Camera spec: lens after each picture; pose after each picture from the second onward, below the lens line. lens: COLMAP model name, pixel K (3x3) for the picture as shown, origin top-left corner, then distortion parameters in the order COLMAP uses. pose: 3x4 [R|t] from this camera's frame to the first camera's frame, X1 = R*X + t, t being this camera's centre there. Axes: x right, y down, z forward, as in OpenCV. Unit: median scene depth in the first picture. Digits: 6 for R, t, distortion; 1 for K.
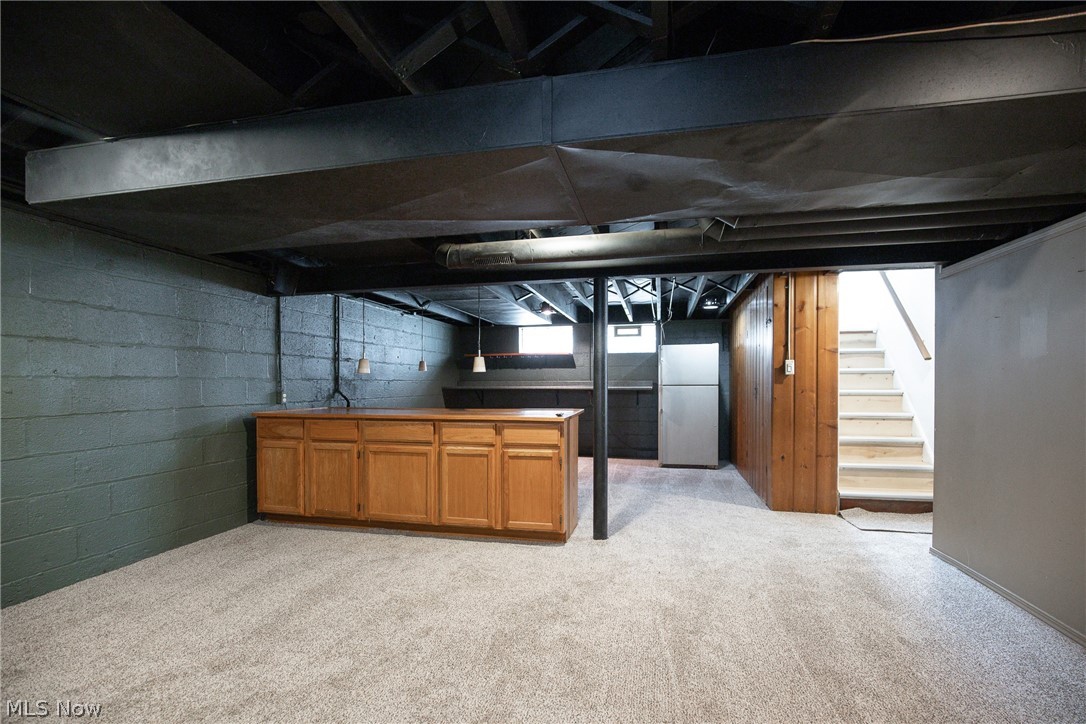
lens RADIAL K [[496.5, 0, 544.1], [0, 496.5, 391.0], [0, 0, 1]] dist [-0.009058, 0.001057]
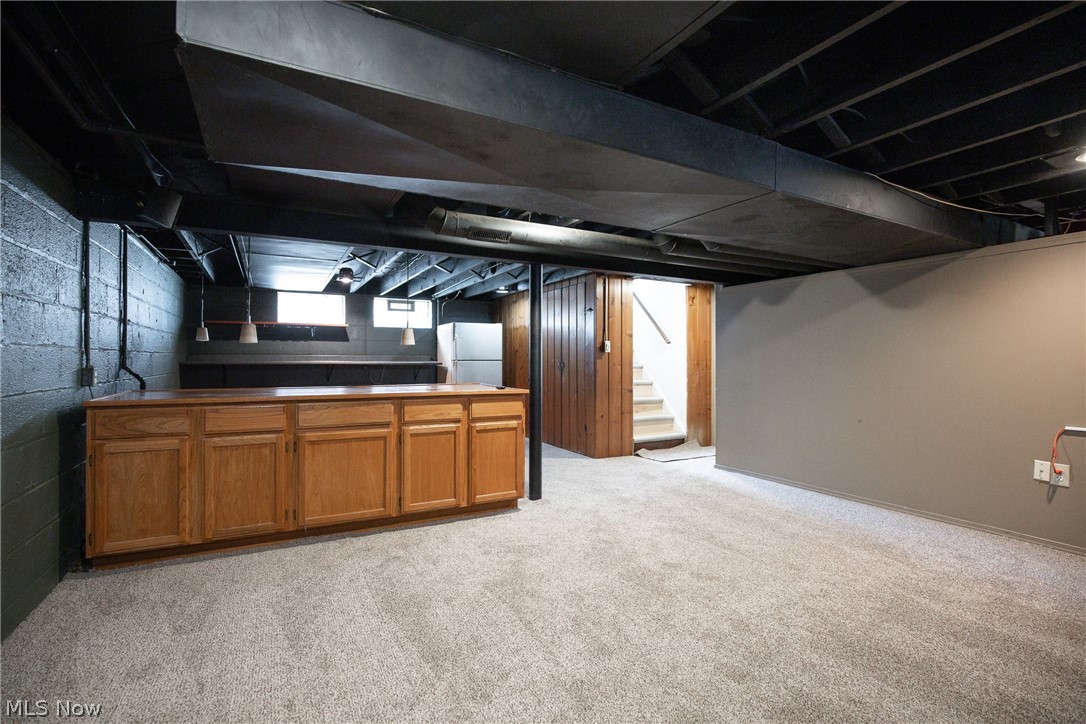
lens RADIAL K [[496.5, 0, 534.8], [0, 496.5, 360.3], [0, 0, 1]] dist [-0.009058, 0.001057]
pose [[0.759467, 0.003448, 0.650536, -0.574874], [0.004909, 0.999927, -0.011030, 0.002083], [-0.650527, 0.011570, 0.759395, 0.151984]]
